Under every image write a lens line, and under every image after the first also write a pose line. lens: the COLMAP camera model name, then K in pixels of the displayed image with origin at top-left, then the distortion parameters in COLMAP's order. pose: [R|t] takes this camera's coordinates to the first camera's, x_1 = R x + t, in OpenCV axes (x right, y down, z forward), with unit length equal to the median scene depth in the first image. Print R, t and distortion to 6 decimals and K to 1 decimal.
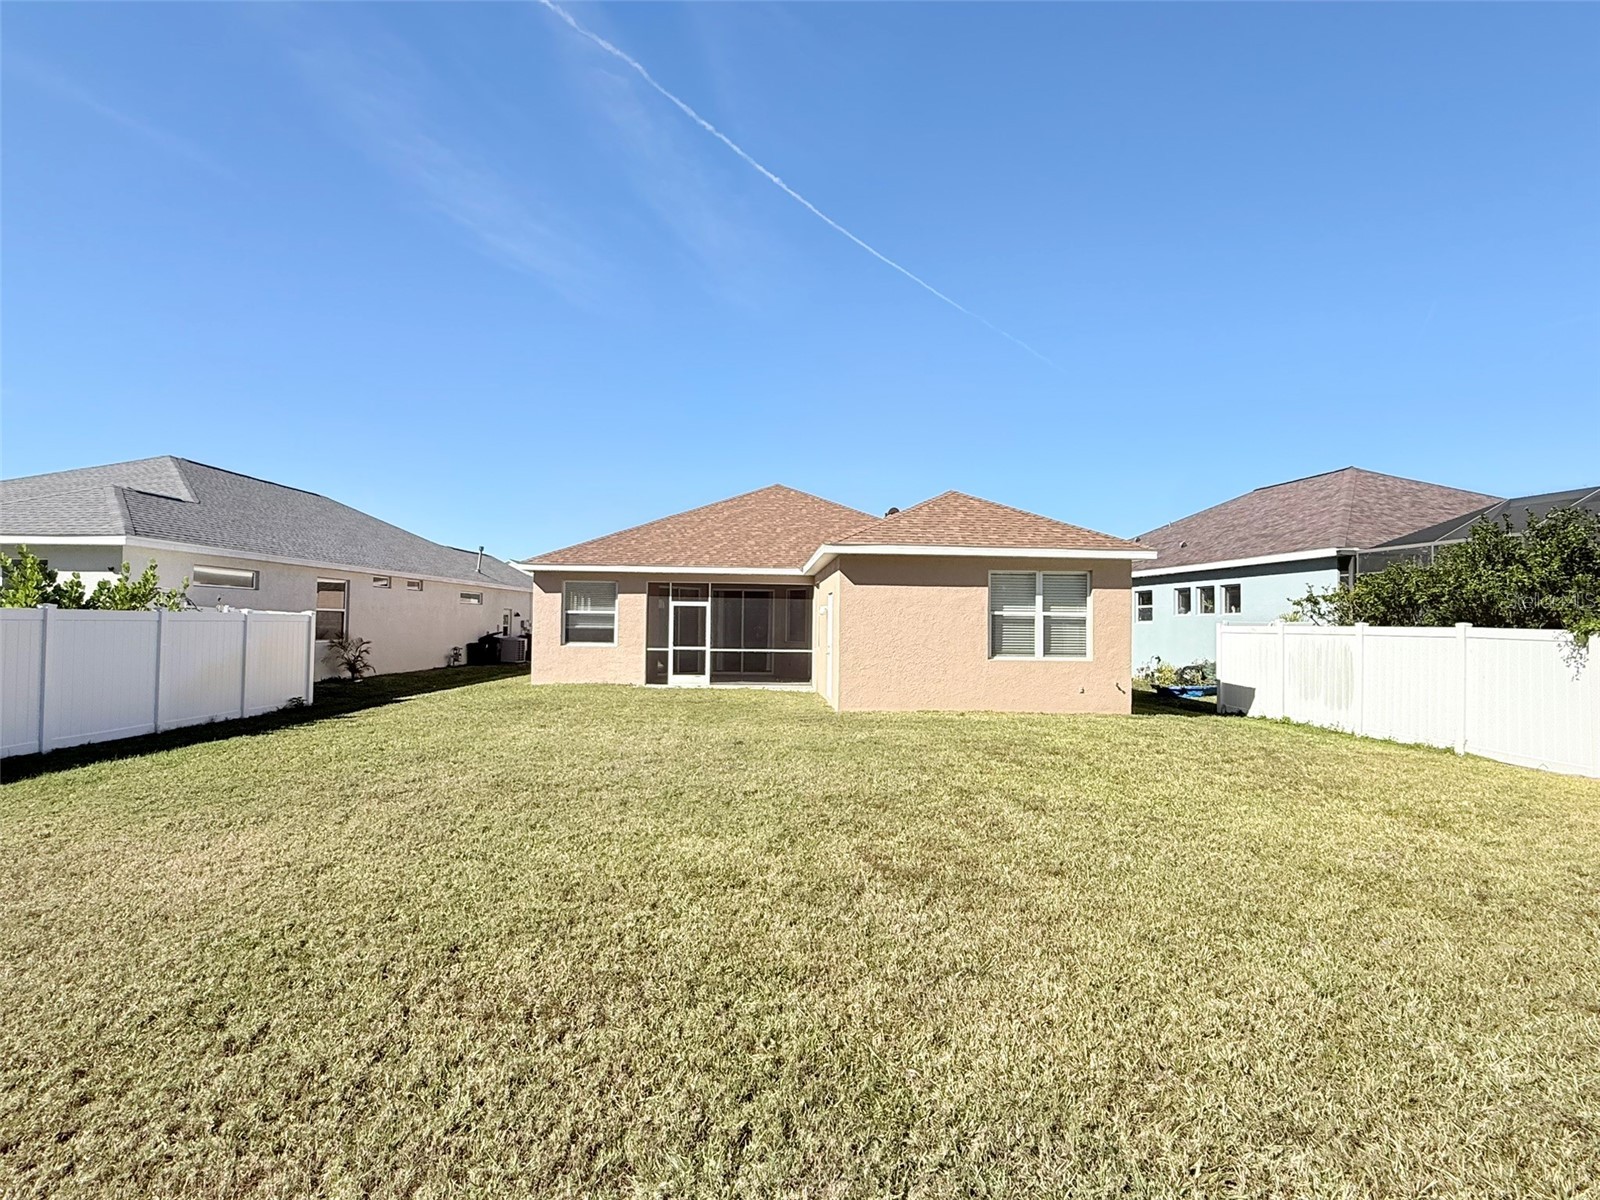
lens RADIAL K [[788.9, 0, 800.0], [0, 788.9, 600.0], [0, 0, 1]] dist [-0.001353, 0.000388]
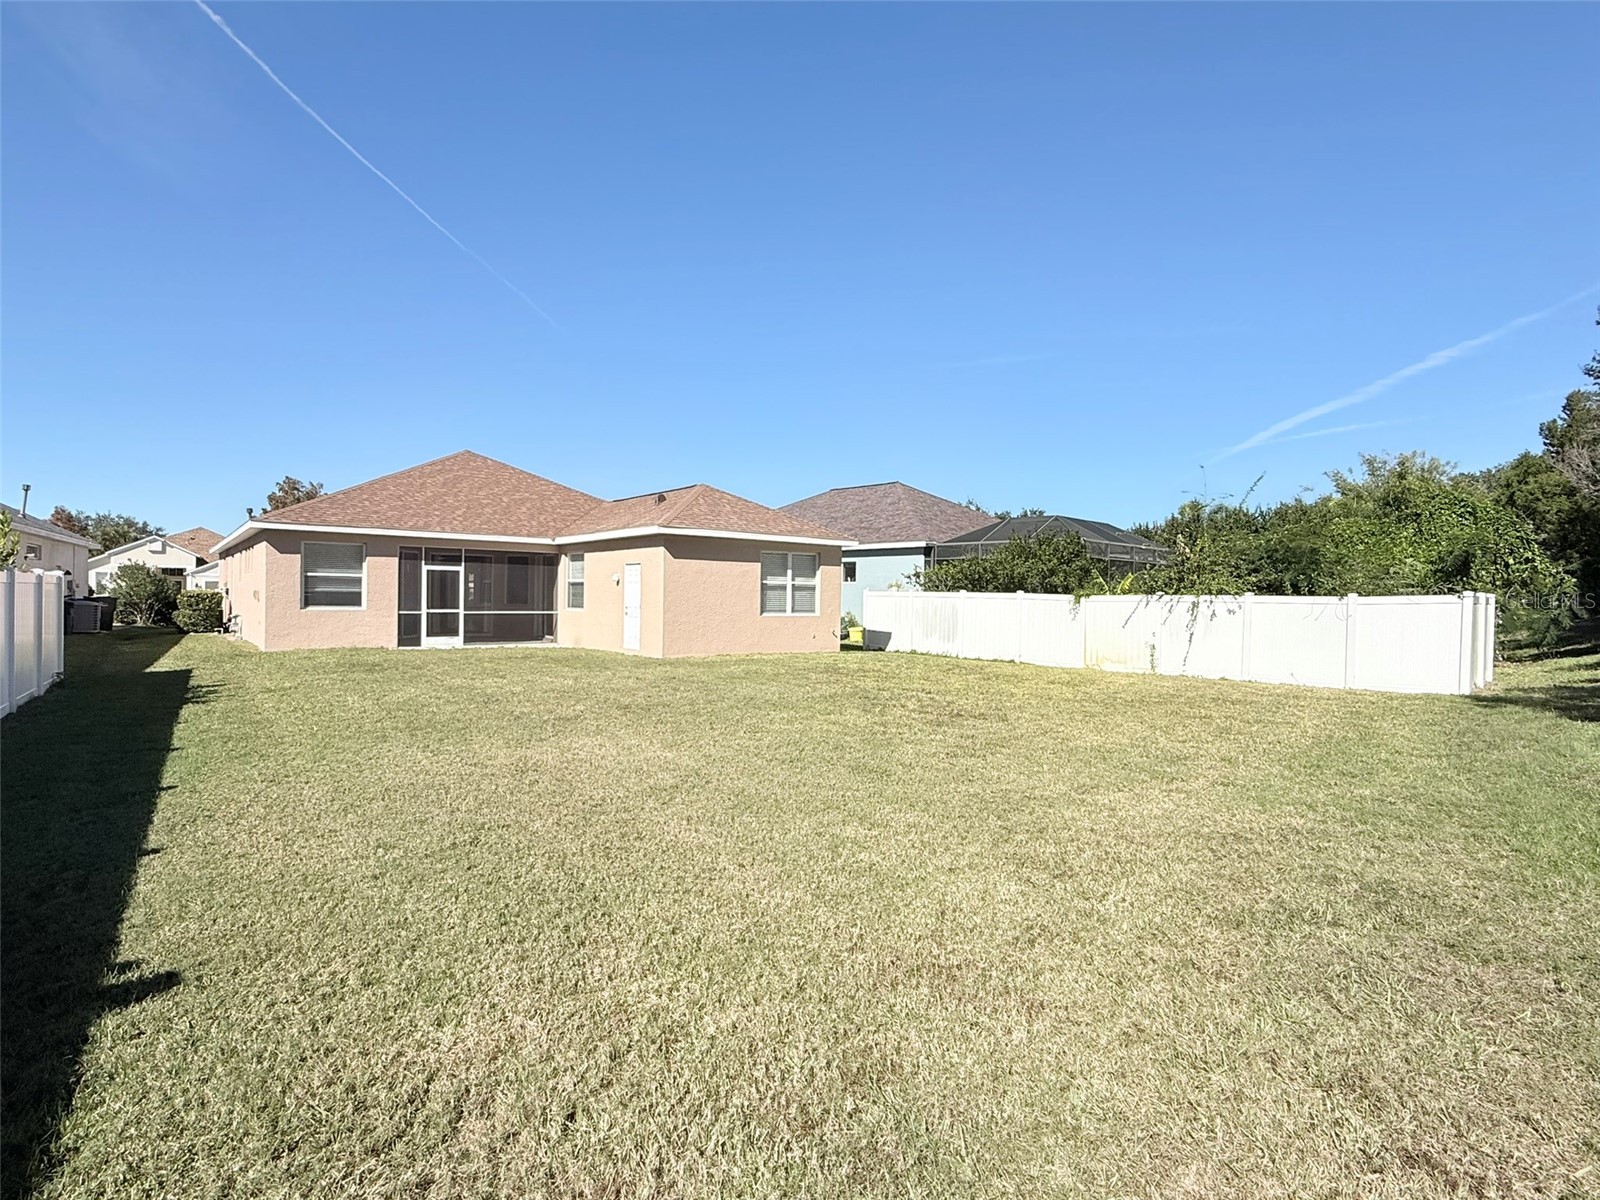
lens RADIAL K [[788.9, 0, 800.0], [0, 788.9, 600.0], [0, 0, 1]] dist [-0.001353, 0.000388]
pose [[0.823713, -0.002790, 0.567000, -0.346070], [-0.023635, 0.998950, 0.039251, -0.005171], [-0.566514, -0.045733, 0.822782, -0.121895]]
